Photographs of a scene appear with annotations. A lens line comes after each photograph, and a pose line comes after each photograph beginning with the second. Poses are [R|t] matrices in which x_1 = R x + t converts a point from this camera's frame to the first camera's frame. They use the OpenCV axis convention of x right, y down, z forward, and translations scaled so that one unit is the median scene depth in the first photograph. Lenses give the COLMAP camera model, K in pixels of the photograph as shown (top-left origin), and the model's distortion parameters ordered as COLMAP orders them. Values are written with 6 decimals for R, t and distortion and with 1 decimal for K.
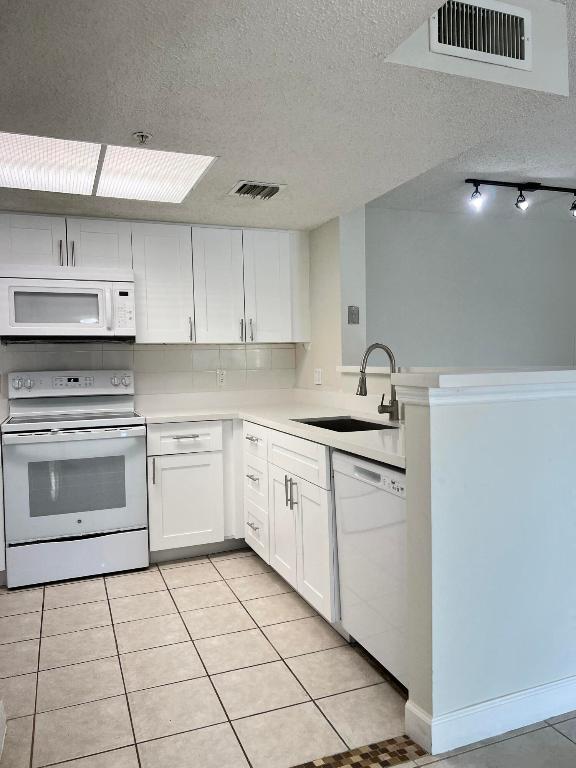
lens RADIAL K [[579.6, 0, 288.0], [0, 579.6, 384.0], [0, 0, 1]] dist [0.078476, -0.101158]
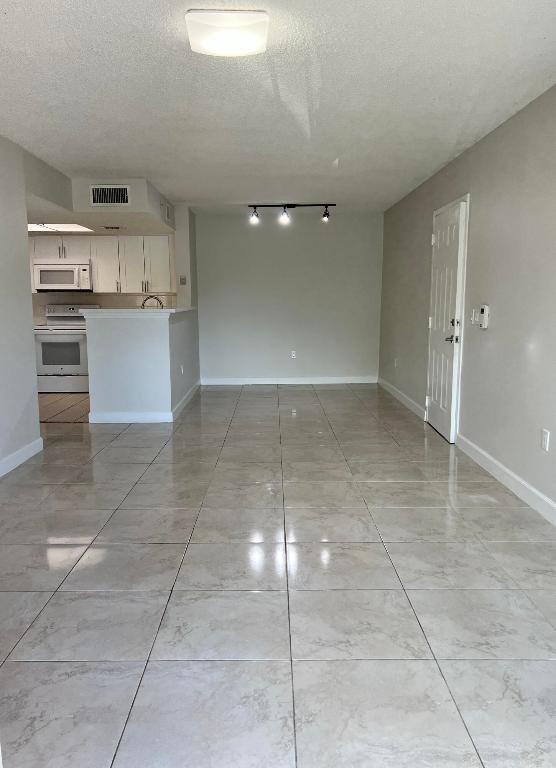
lens RADIAL K [[614.0, 0, 278.0], [0, 614.0, 384.0], [0, 0, 1]] dist [0.003726, 0.001218]
pose [[0.933094, 0.064787, -0.353750, 1.265996], [-0.026610, 0.993381, 0.111742, -0.006411], [0.358648, -0.094853, 0.928641, -0.945498]]
